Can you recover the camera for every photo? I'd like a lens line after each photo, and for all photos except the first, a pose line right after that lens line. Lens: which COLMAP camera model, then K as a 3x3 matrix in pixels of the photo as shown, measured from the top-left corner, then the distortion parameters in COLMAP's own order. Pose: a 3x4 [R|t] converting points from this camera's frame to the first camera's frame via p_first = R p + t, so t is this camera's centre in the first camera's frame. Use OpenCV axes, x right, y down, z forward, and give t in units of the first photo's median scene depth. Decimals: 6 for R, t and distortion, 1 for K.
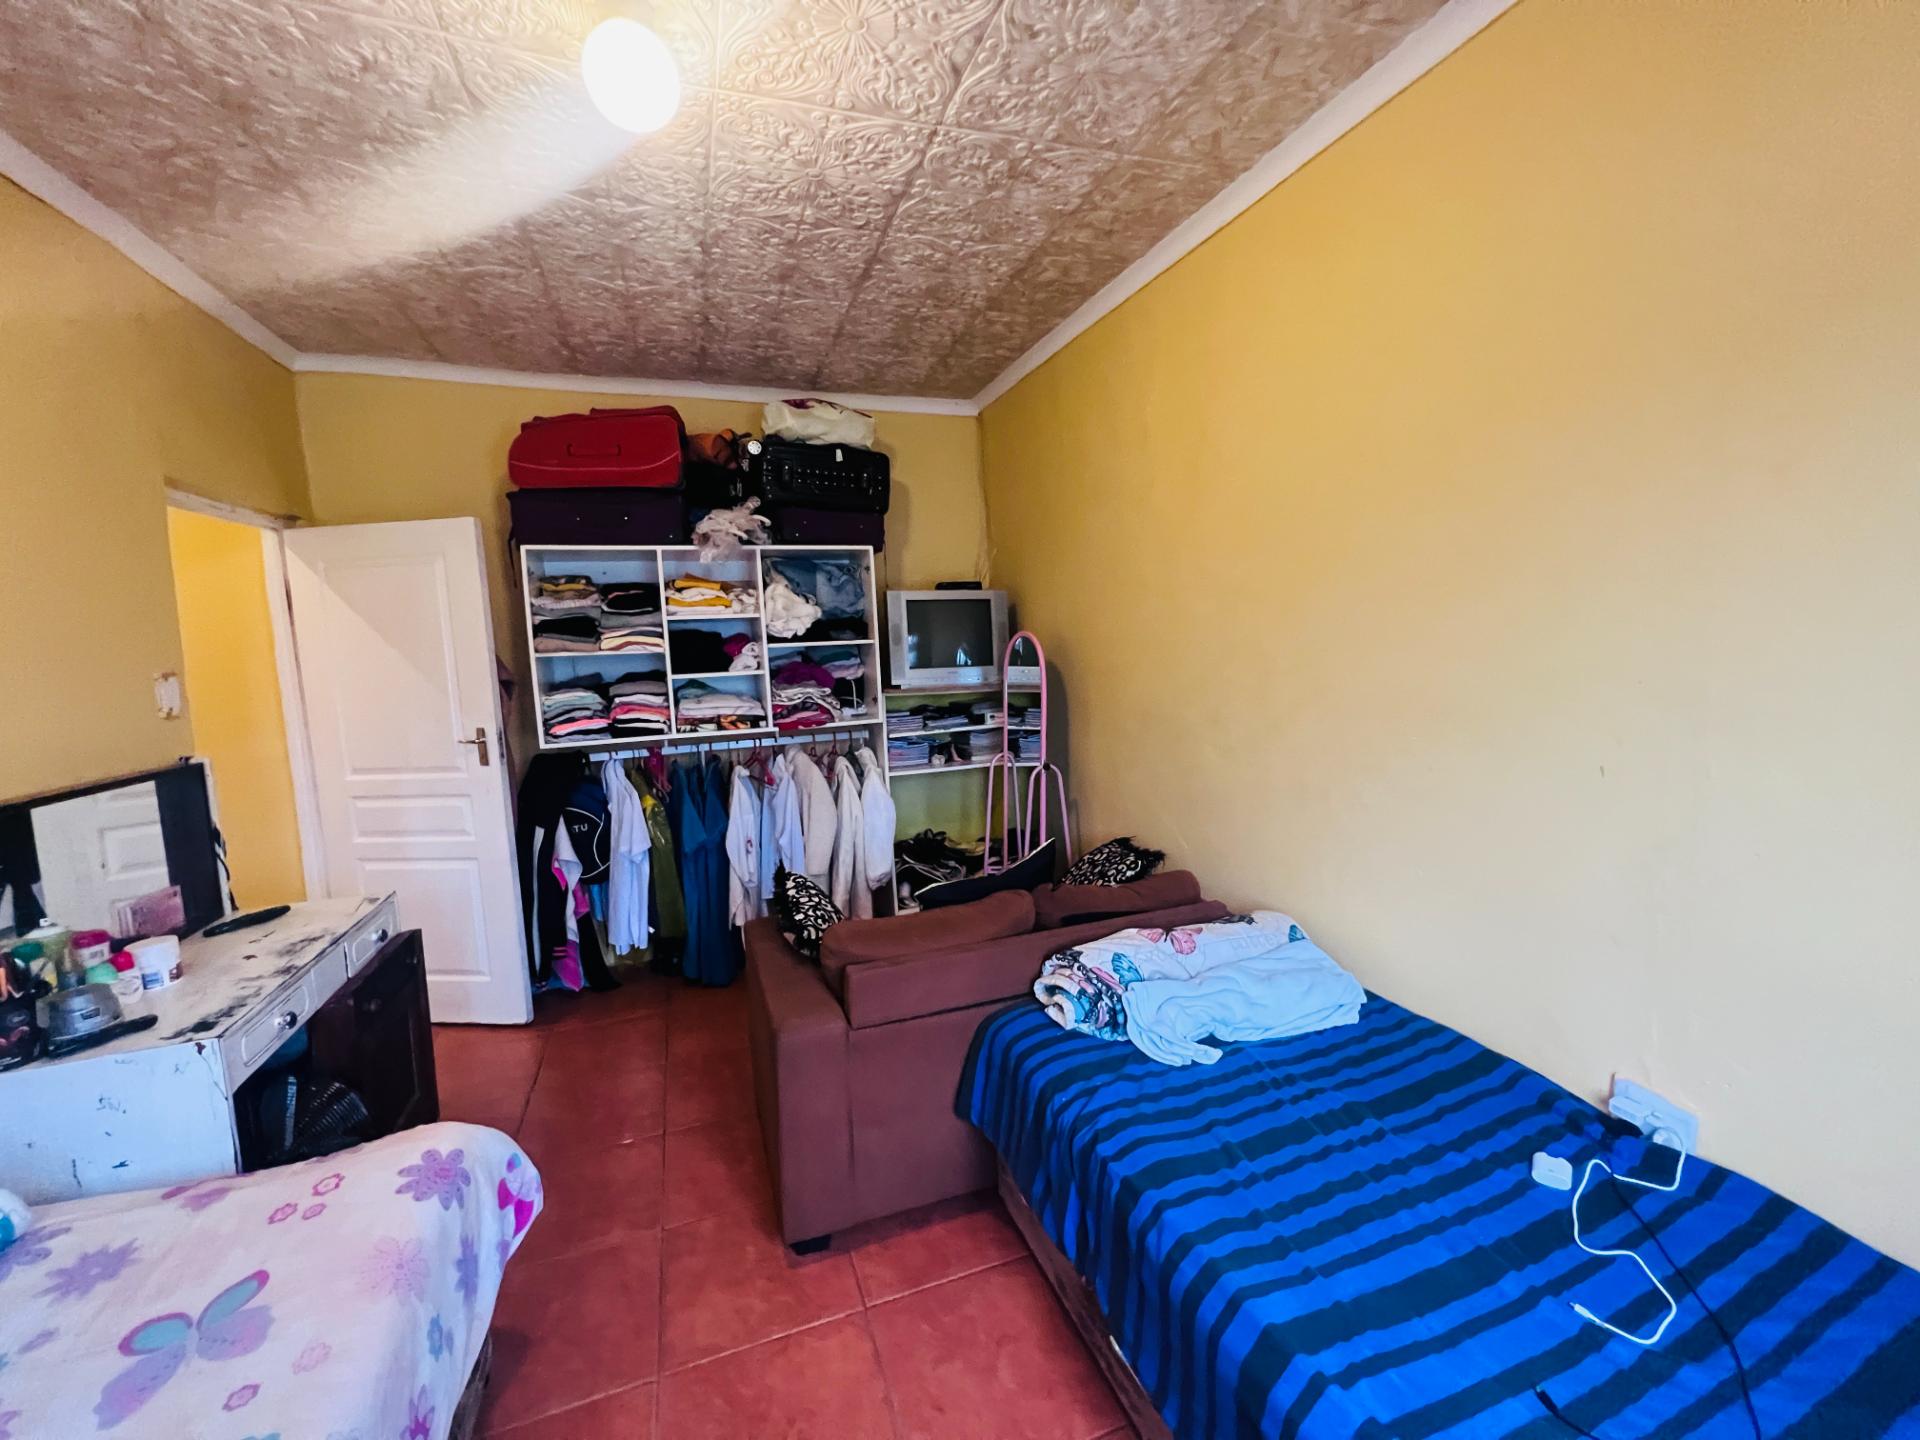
lens RADIAL K [[767.3, 0, 963.7], [0, 767.3, 721.4], [0, 0, 1]] dist [-0.002028, 0.000450]
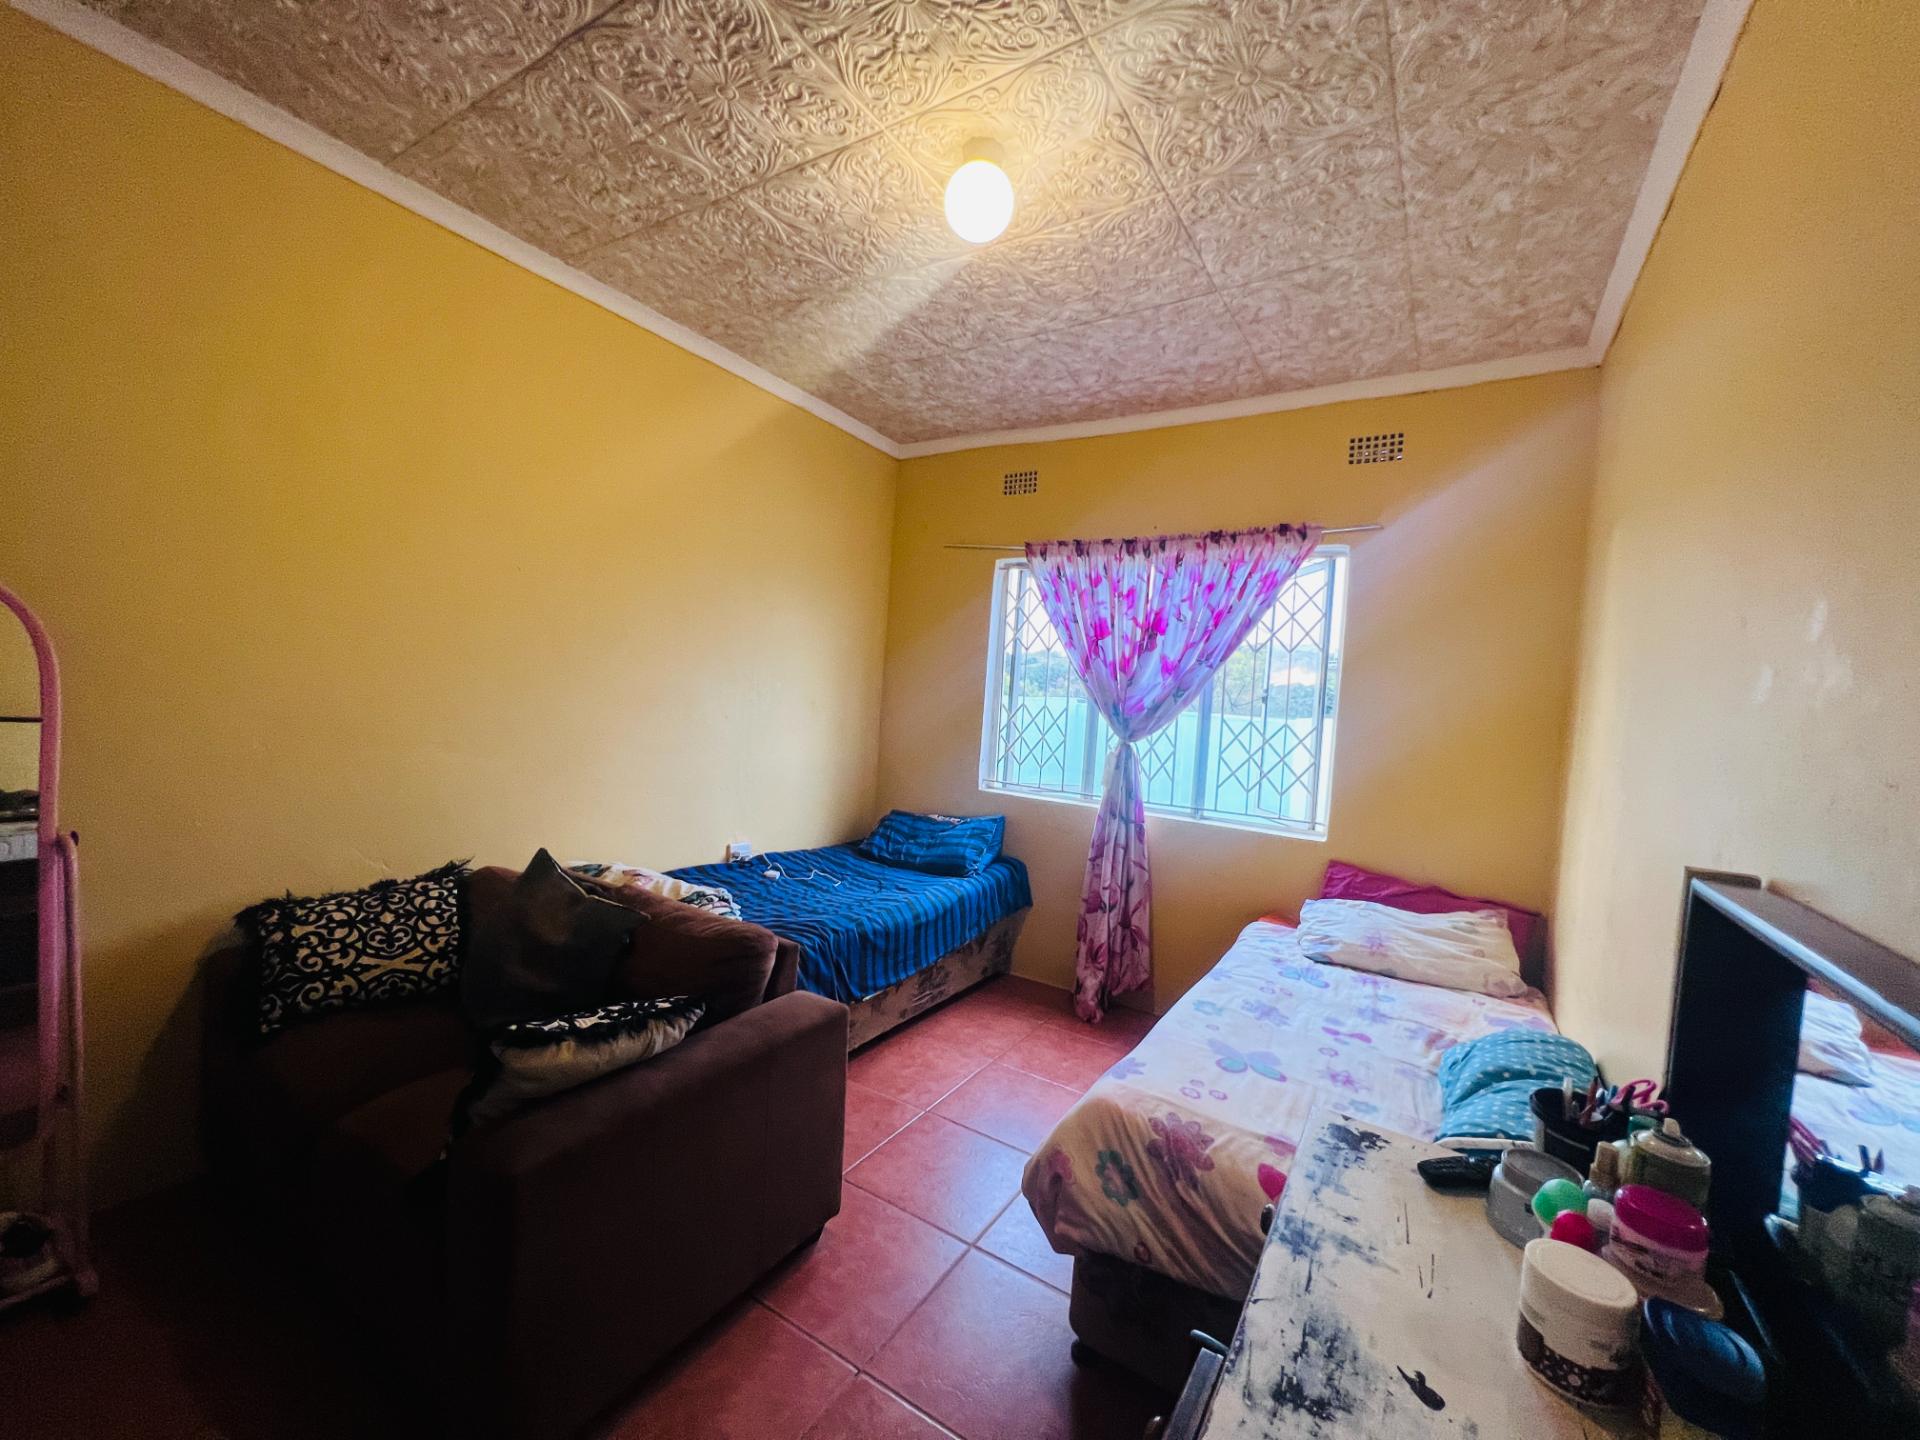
lens RADIAL K [[767.3, 0, 955.8], [0, 767.3, 722.5], [0, 0, 1]] dist [-0.002028, 0.000450]
pose [[-0.609402, -0.033609, 0.792149, -1.315190], [0.044948, 0.996030, 0.076838, -0.066144], [-0.791587, 0.082431, -0.605472, 1.684765]]
